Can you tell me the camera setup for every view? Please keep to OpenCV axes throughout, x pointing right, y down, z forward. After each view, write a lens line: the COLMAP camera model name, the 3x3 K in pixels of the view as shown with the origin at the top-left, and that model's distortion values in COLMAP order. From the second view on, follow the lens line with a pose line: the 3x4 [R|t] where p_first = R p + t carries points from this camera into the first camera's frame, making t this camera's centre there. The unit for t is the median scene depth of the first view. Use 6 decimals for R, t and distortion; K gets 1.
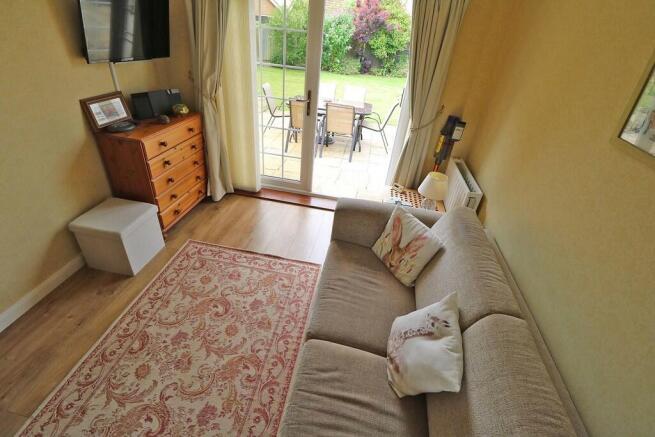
lens RADIAL K [[307.1, 0, 326.7], [0, 307.1, 220.2], [0, 0, 1]] dist [-0.013381, -0.003680]
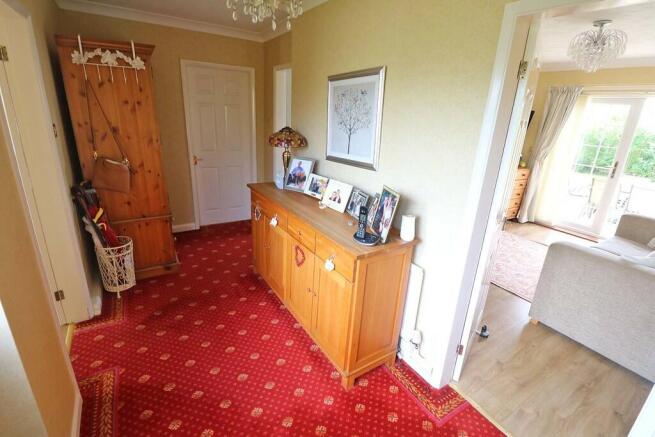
lens RADIAL K [[307.1, 0, 326.6], [0, 307.1, 214.8], [0, 0, 1]] dist [-0.013381, -0.003680]
pose [[0.682110, 0.177836, -0.709296, 0.087723], [-0.393468, 0.906849, -0.151021, 0.752897], [0.616367, 0.382098, 0.688543, -1.000217]]
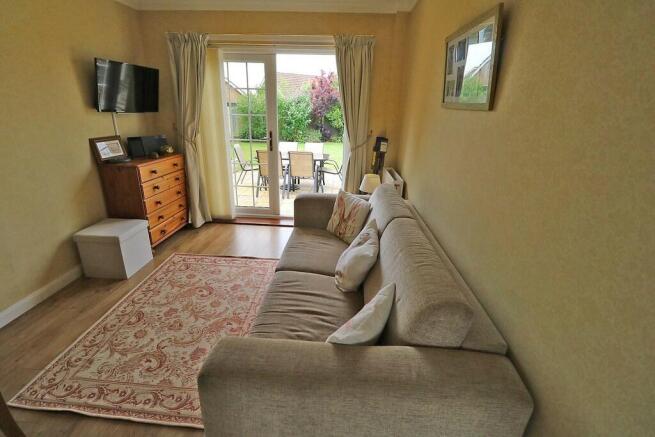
lens RADIAL K [[307.1, 0, 328.9], [0, 307.1, 217.0], [0, 0, 1]] dist [-0.013381, -0.003680]
pose [[0.990995, -0.097772, 0.091483, 0.042492], [0.115915, 0.968445, -0.220630, 0.298881], [-0.067025, 0.229247, 0.971058, -0.226261]]
